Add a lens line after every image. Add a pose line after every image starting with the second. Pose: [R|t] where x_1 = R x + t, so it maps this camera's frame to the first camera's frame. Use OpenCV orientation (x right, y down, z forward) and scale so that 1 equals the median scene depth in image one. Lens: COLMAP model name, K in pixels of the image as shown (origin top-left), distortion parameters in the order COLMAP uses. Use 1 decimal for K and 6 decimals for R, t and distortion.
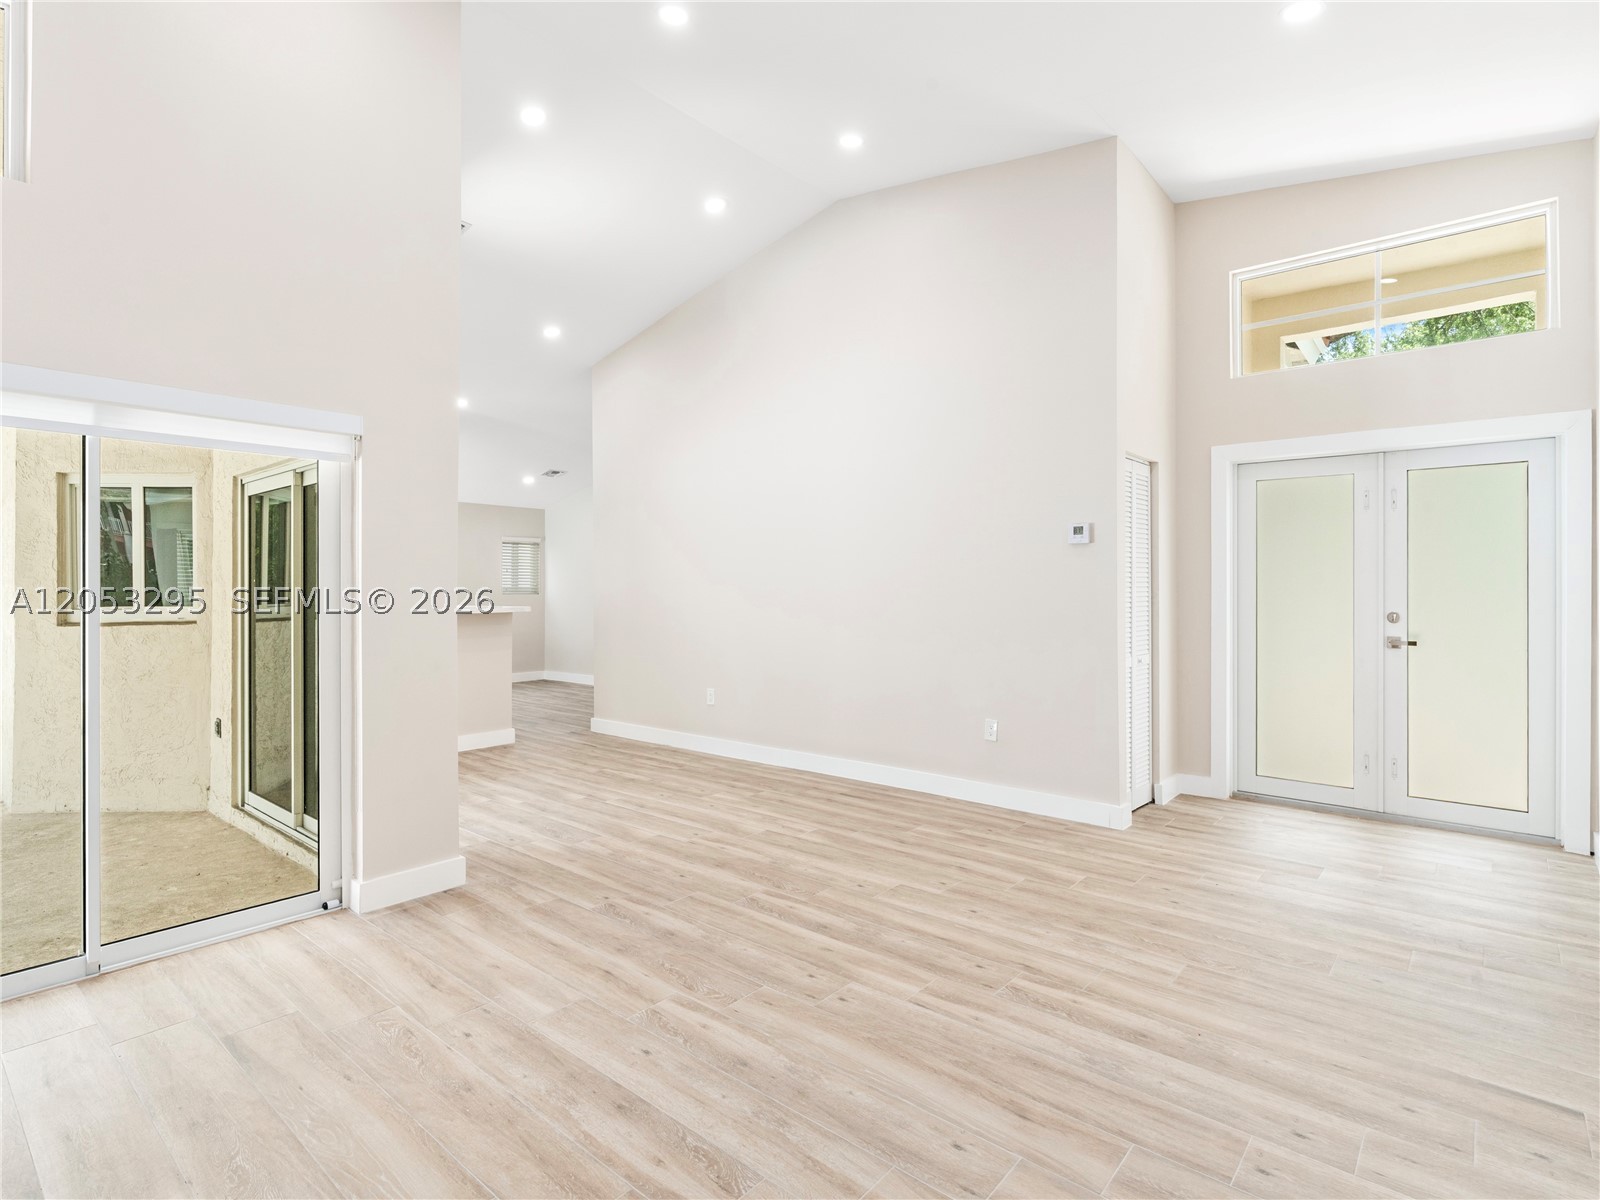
lens RADIAL K [[808.4, 0, 798.9], [0, 808.4, 591.3], [0, 0, 1]] dist [-0.002111, -0.001370]
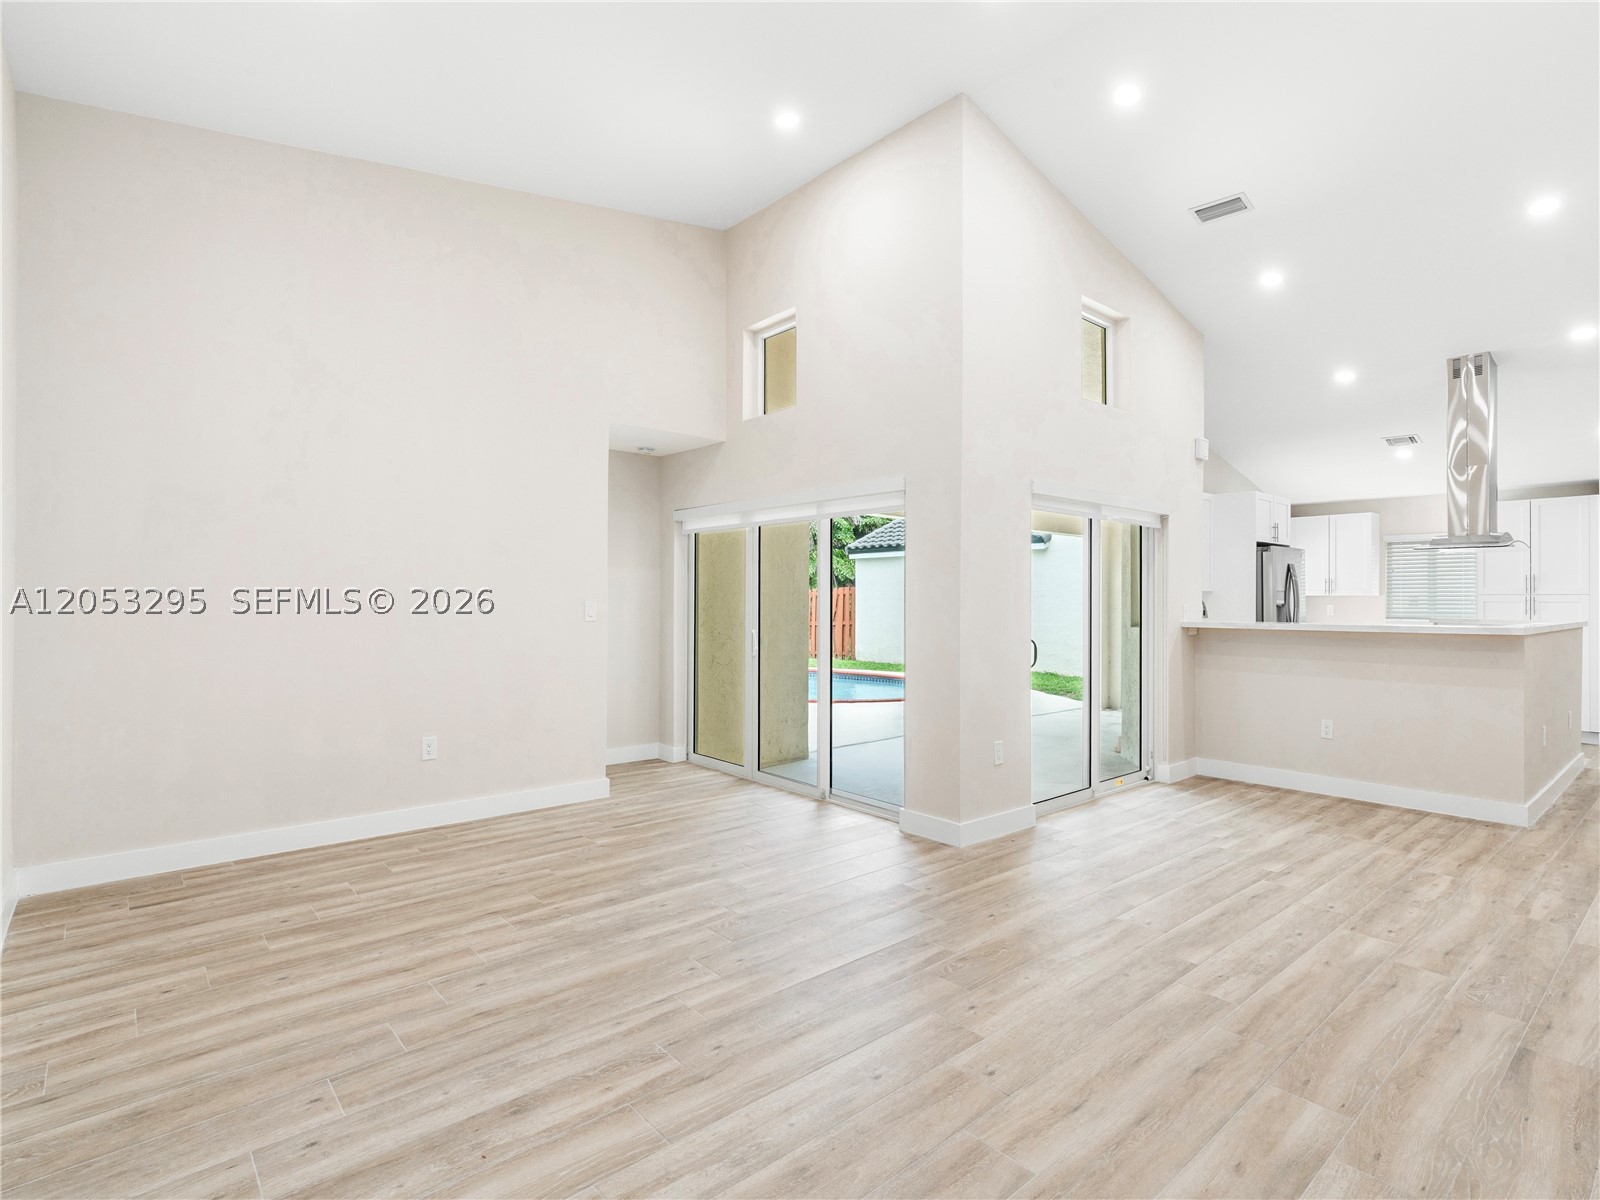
lens RADIAL K [[808.4, 0, 794.3], [0, 808.4, 599.6], [0, 0, 1]] dist [-0.002111, -0.001370]
pose [[-0.154044, 0.000206, -0.988064, 1.185675], [-0.003749, 0.999993, 0.000793, -0.012556], [0.988057, 0.003827, -0.154042, 1.358054]]
